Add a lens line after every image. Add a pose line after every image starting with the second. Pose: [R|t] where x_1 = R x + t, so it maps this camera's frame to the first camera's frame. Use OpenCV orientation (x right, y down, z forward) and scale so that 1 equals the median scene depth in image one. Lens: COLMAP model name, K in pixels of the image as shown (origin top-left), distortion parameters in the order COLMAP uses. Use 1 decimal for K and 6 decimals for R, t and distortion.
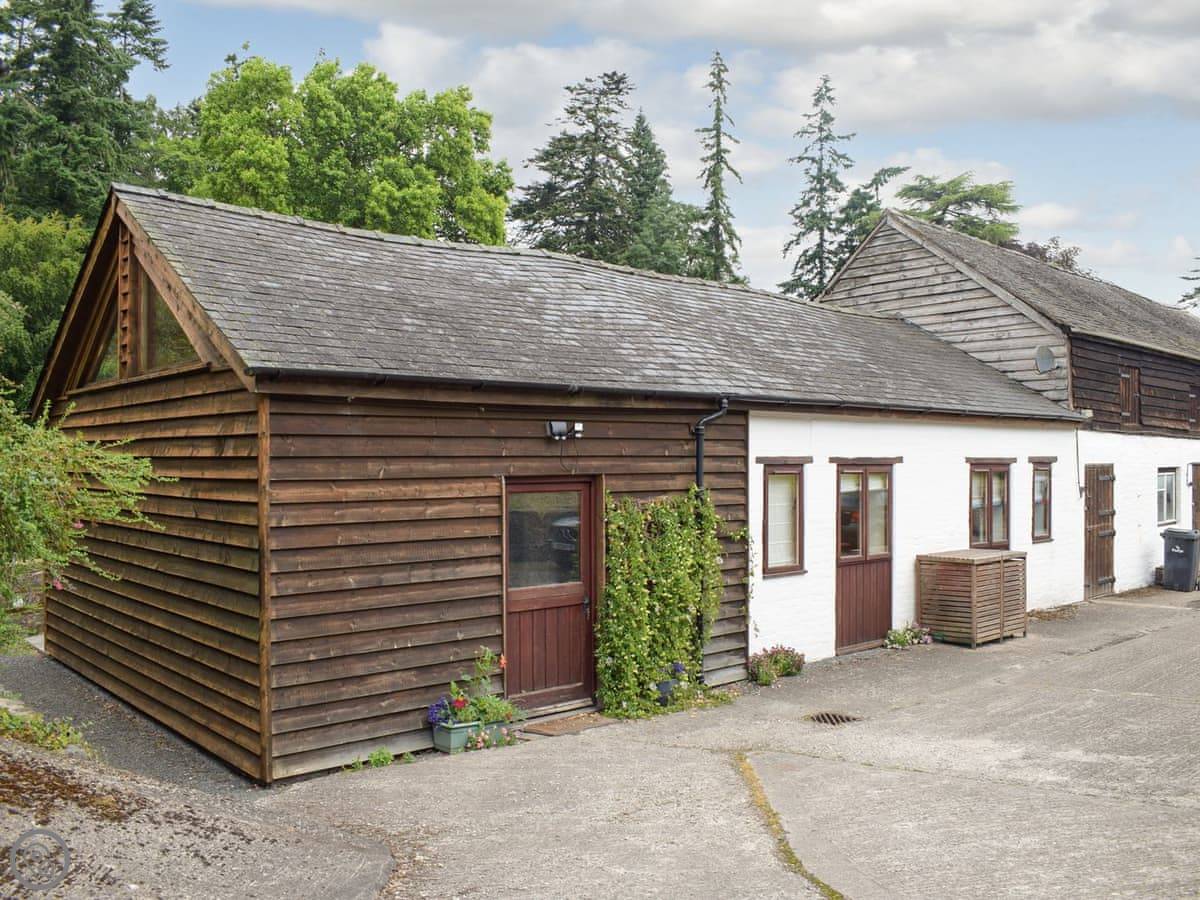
lens RADIAL K [[1091.2, 0, 583.5], [0, 1091.2, 453.7], [0, 0, 1]] dist [-0.094551, 0.015604]
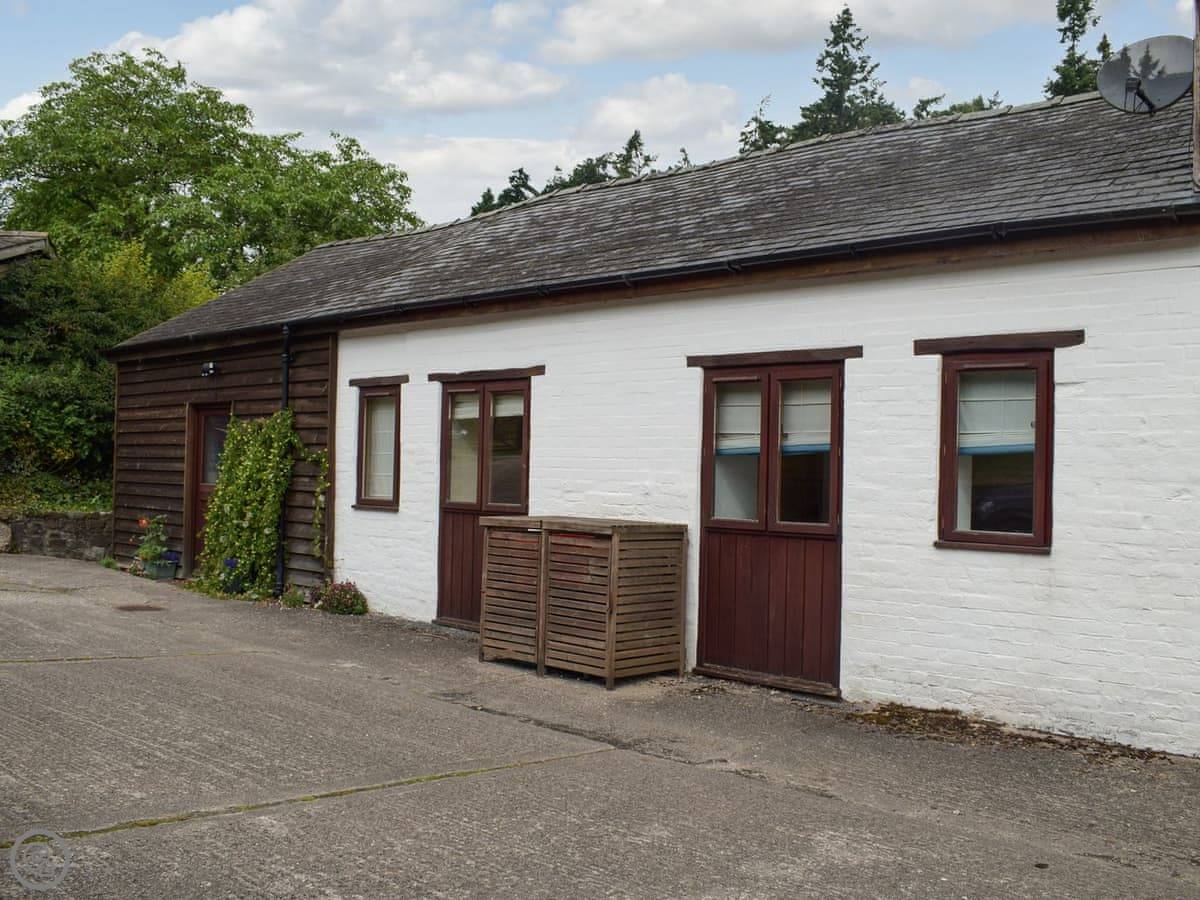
lens RADIAL K [[1091.2, 0, 583.5], [0, 1091.2, 453.7], [0, 0, 1]] dist [-0.094551, 0.015604]
pose [[0.089505, -0.005905, -0.995969, 1.260240], [-0.014129, 0.999874, -0.007198, 0.080665], [0.995886, 0.014716, 0.089410, 1.248282]]
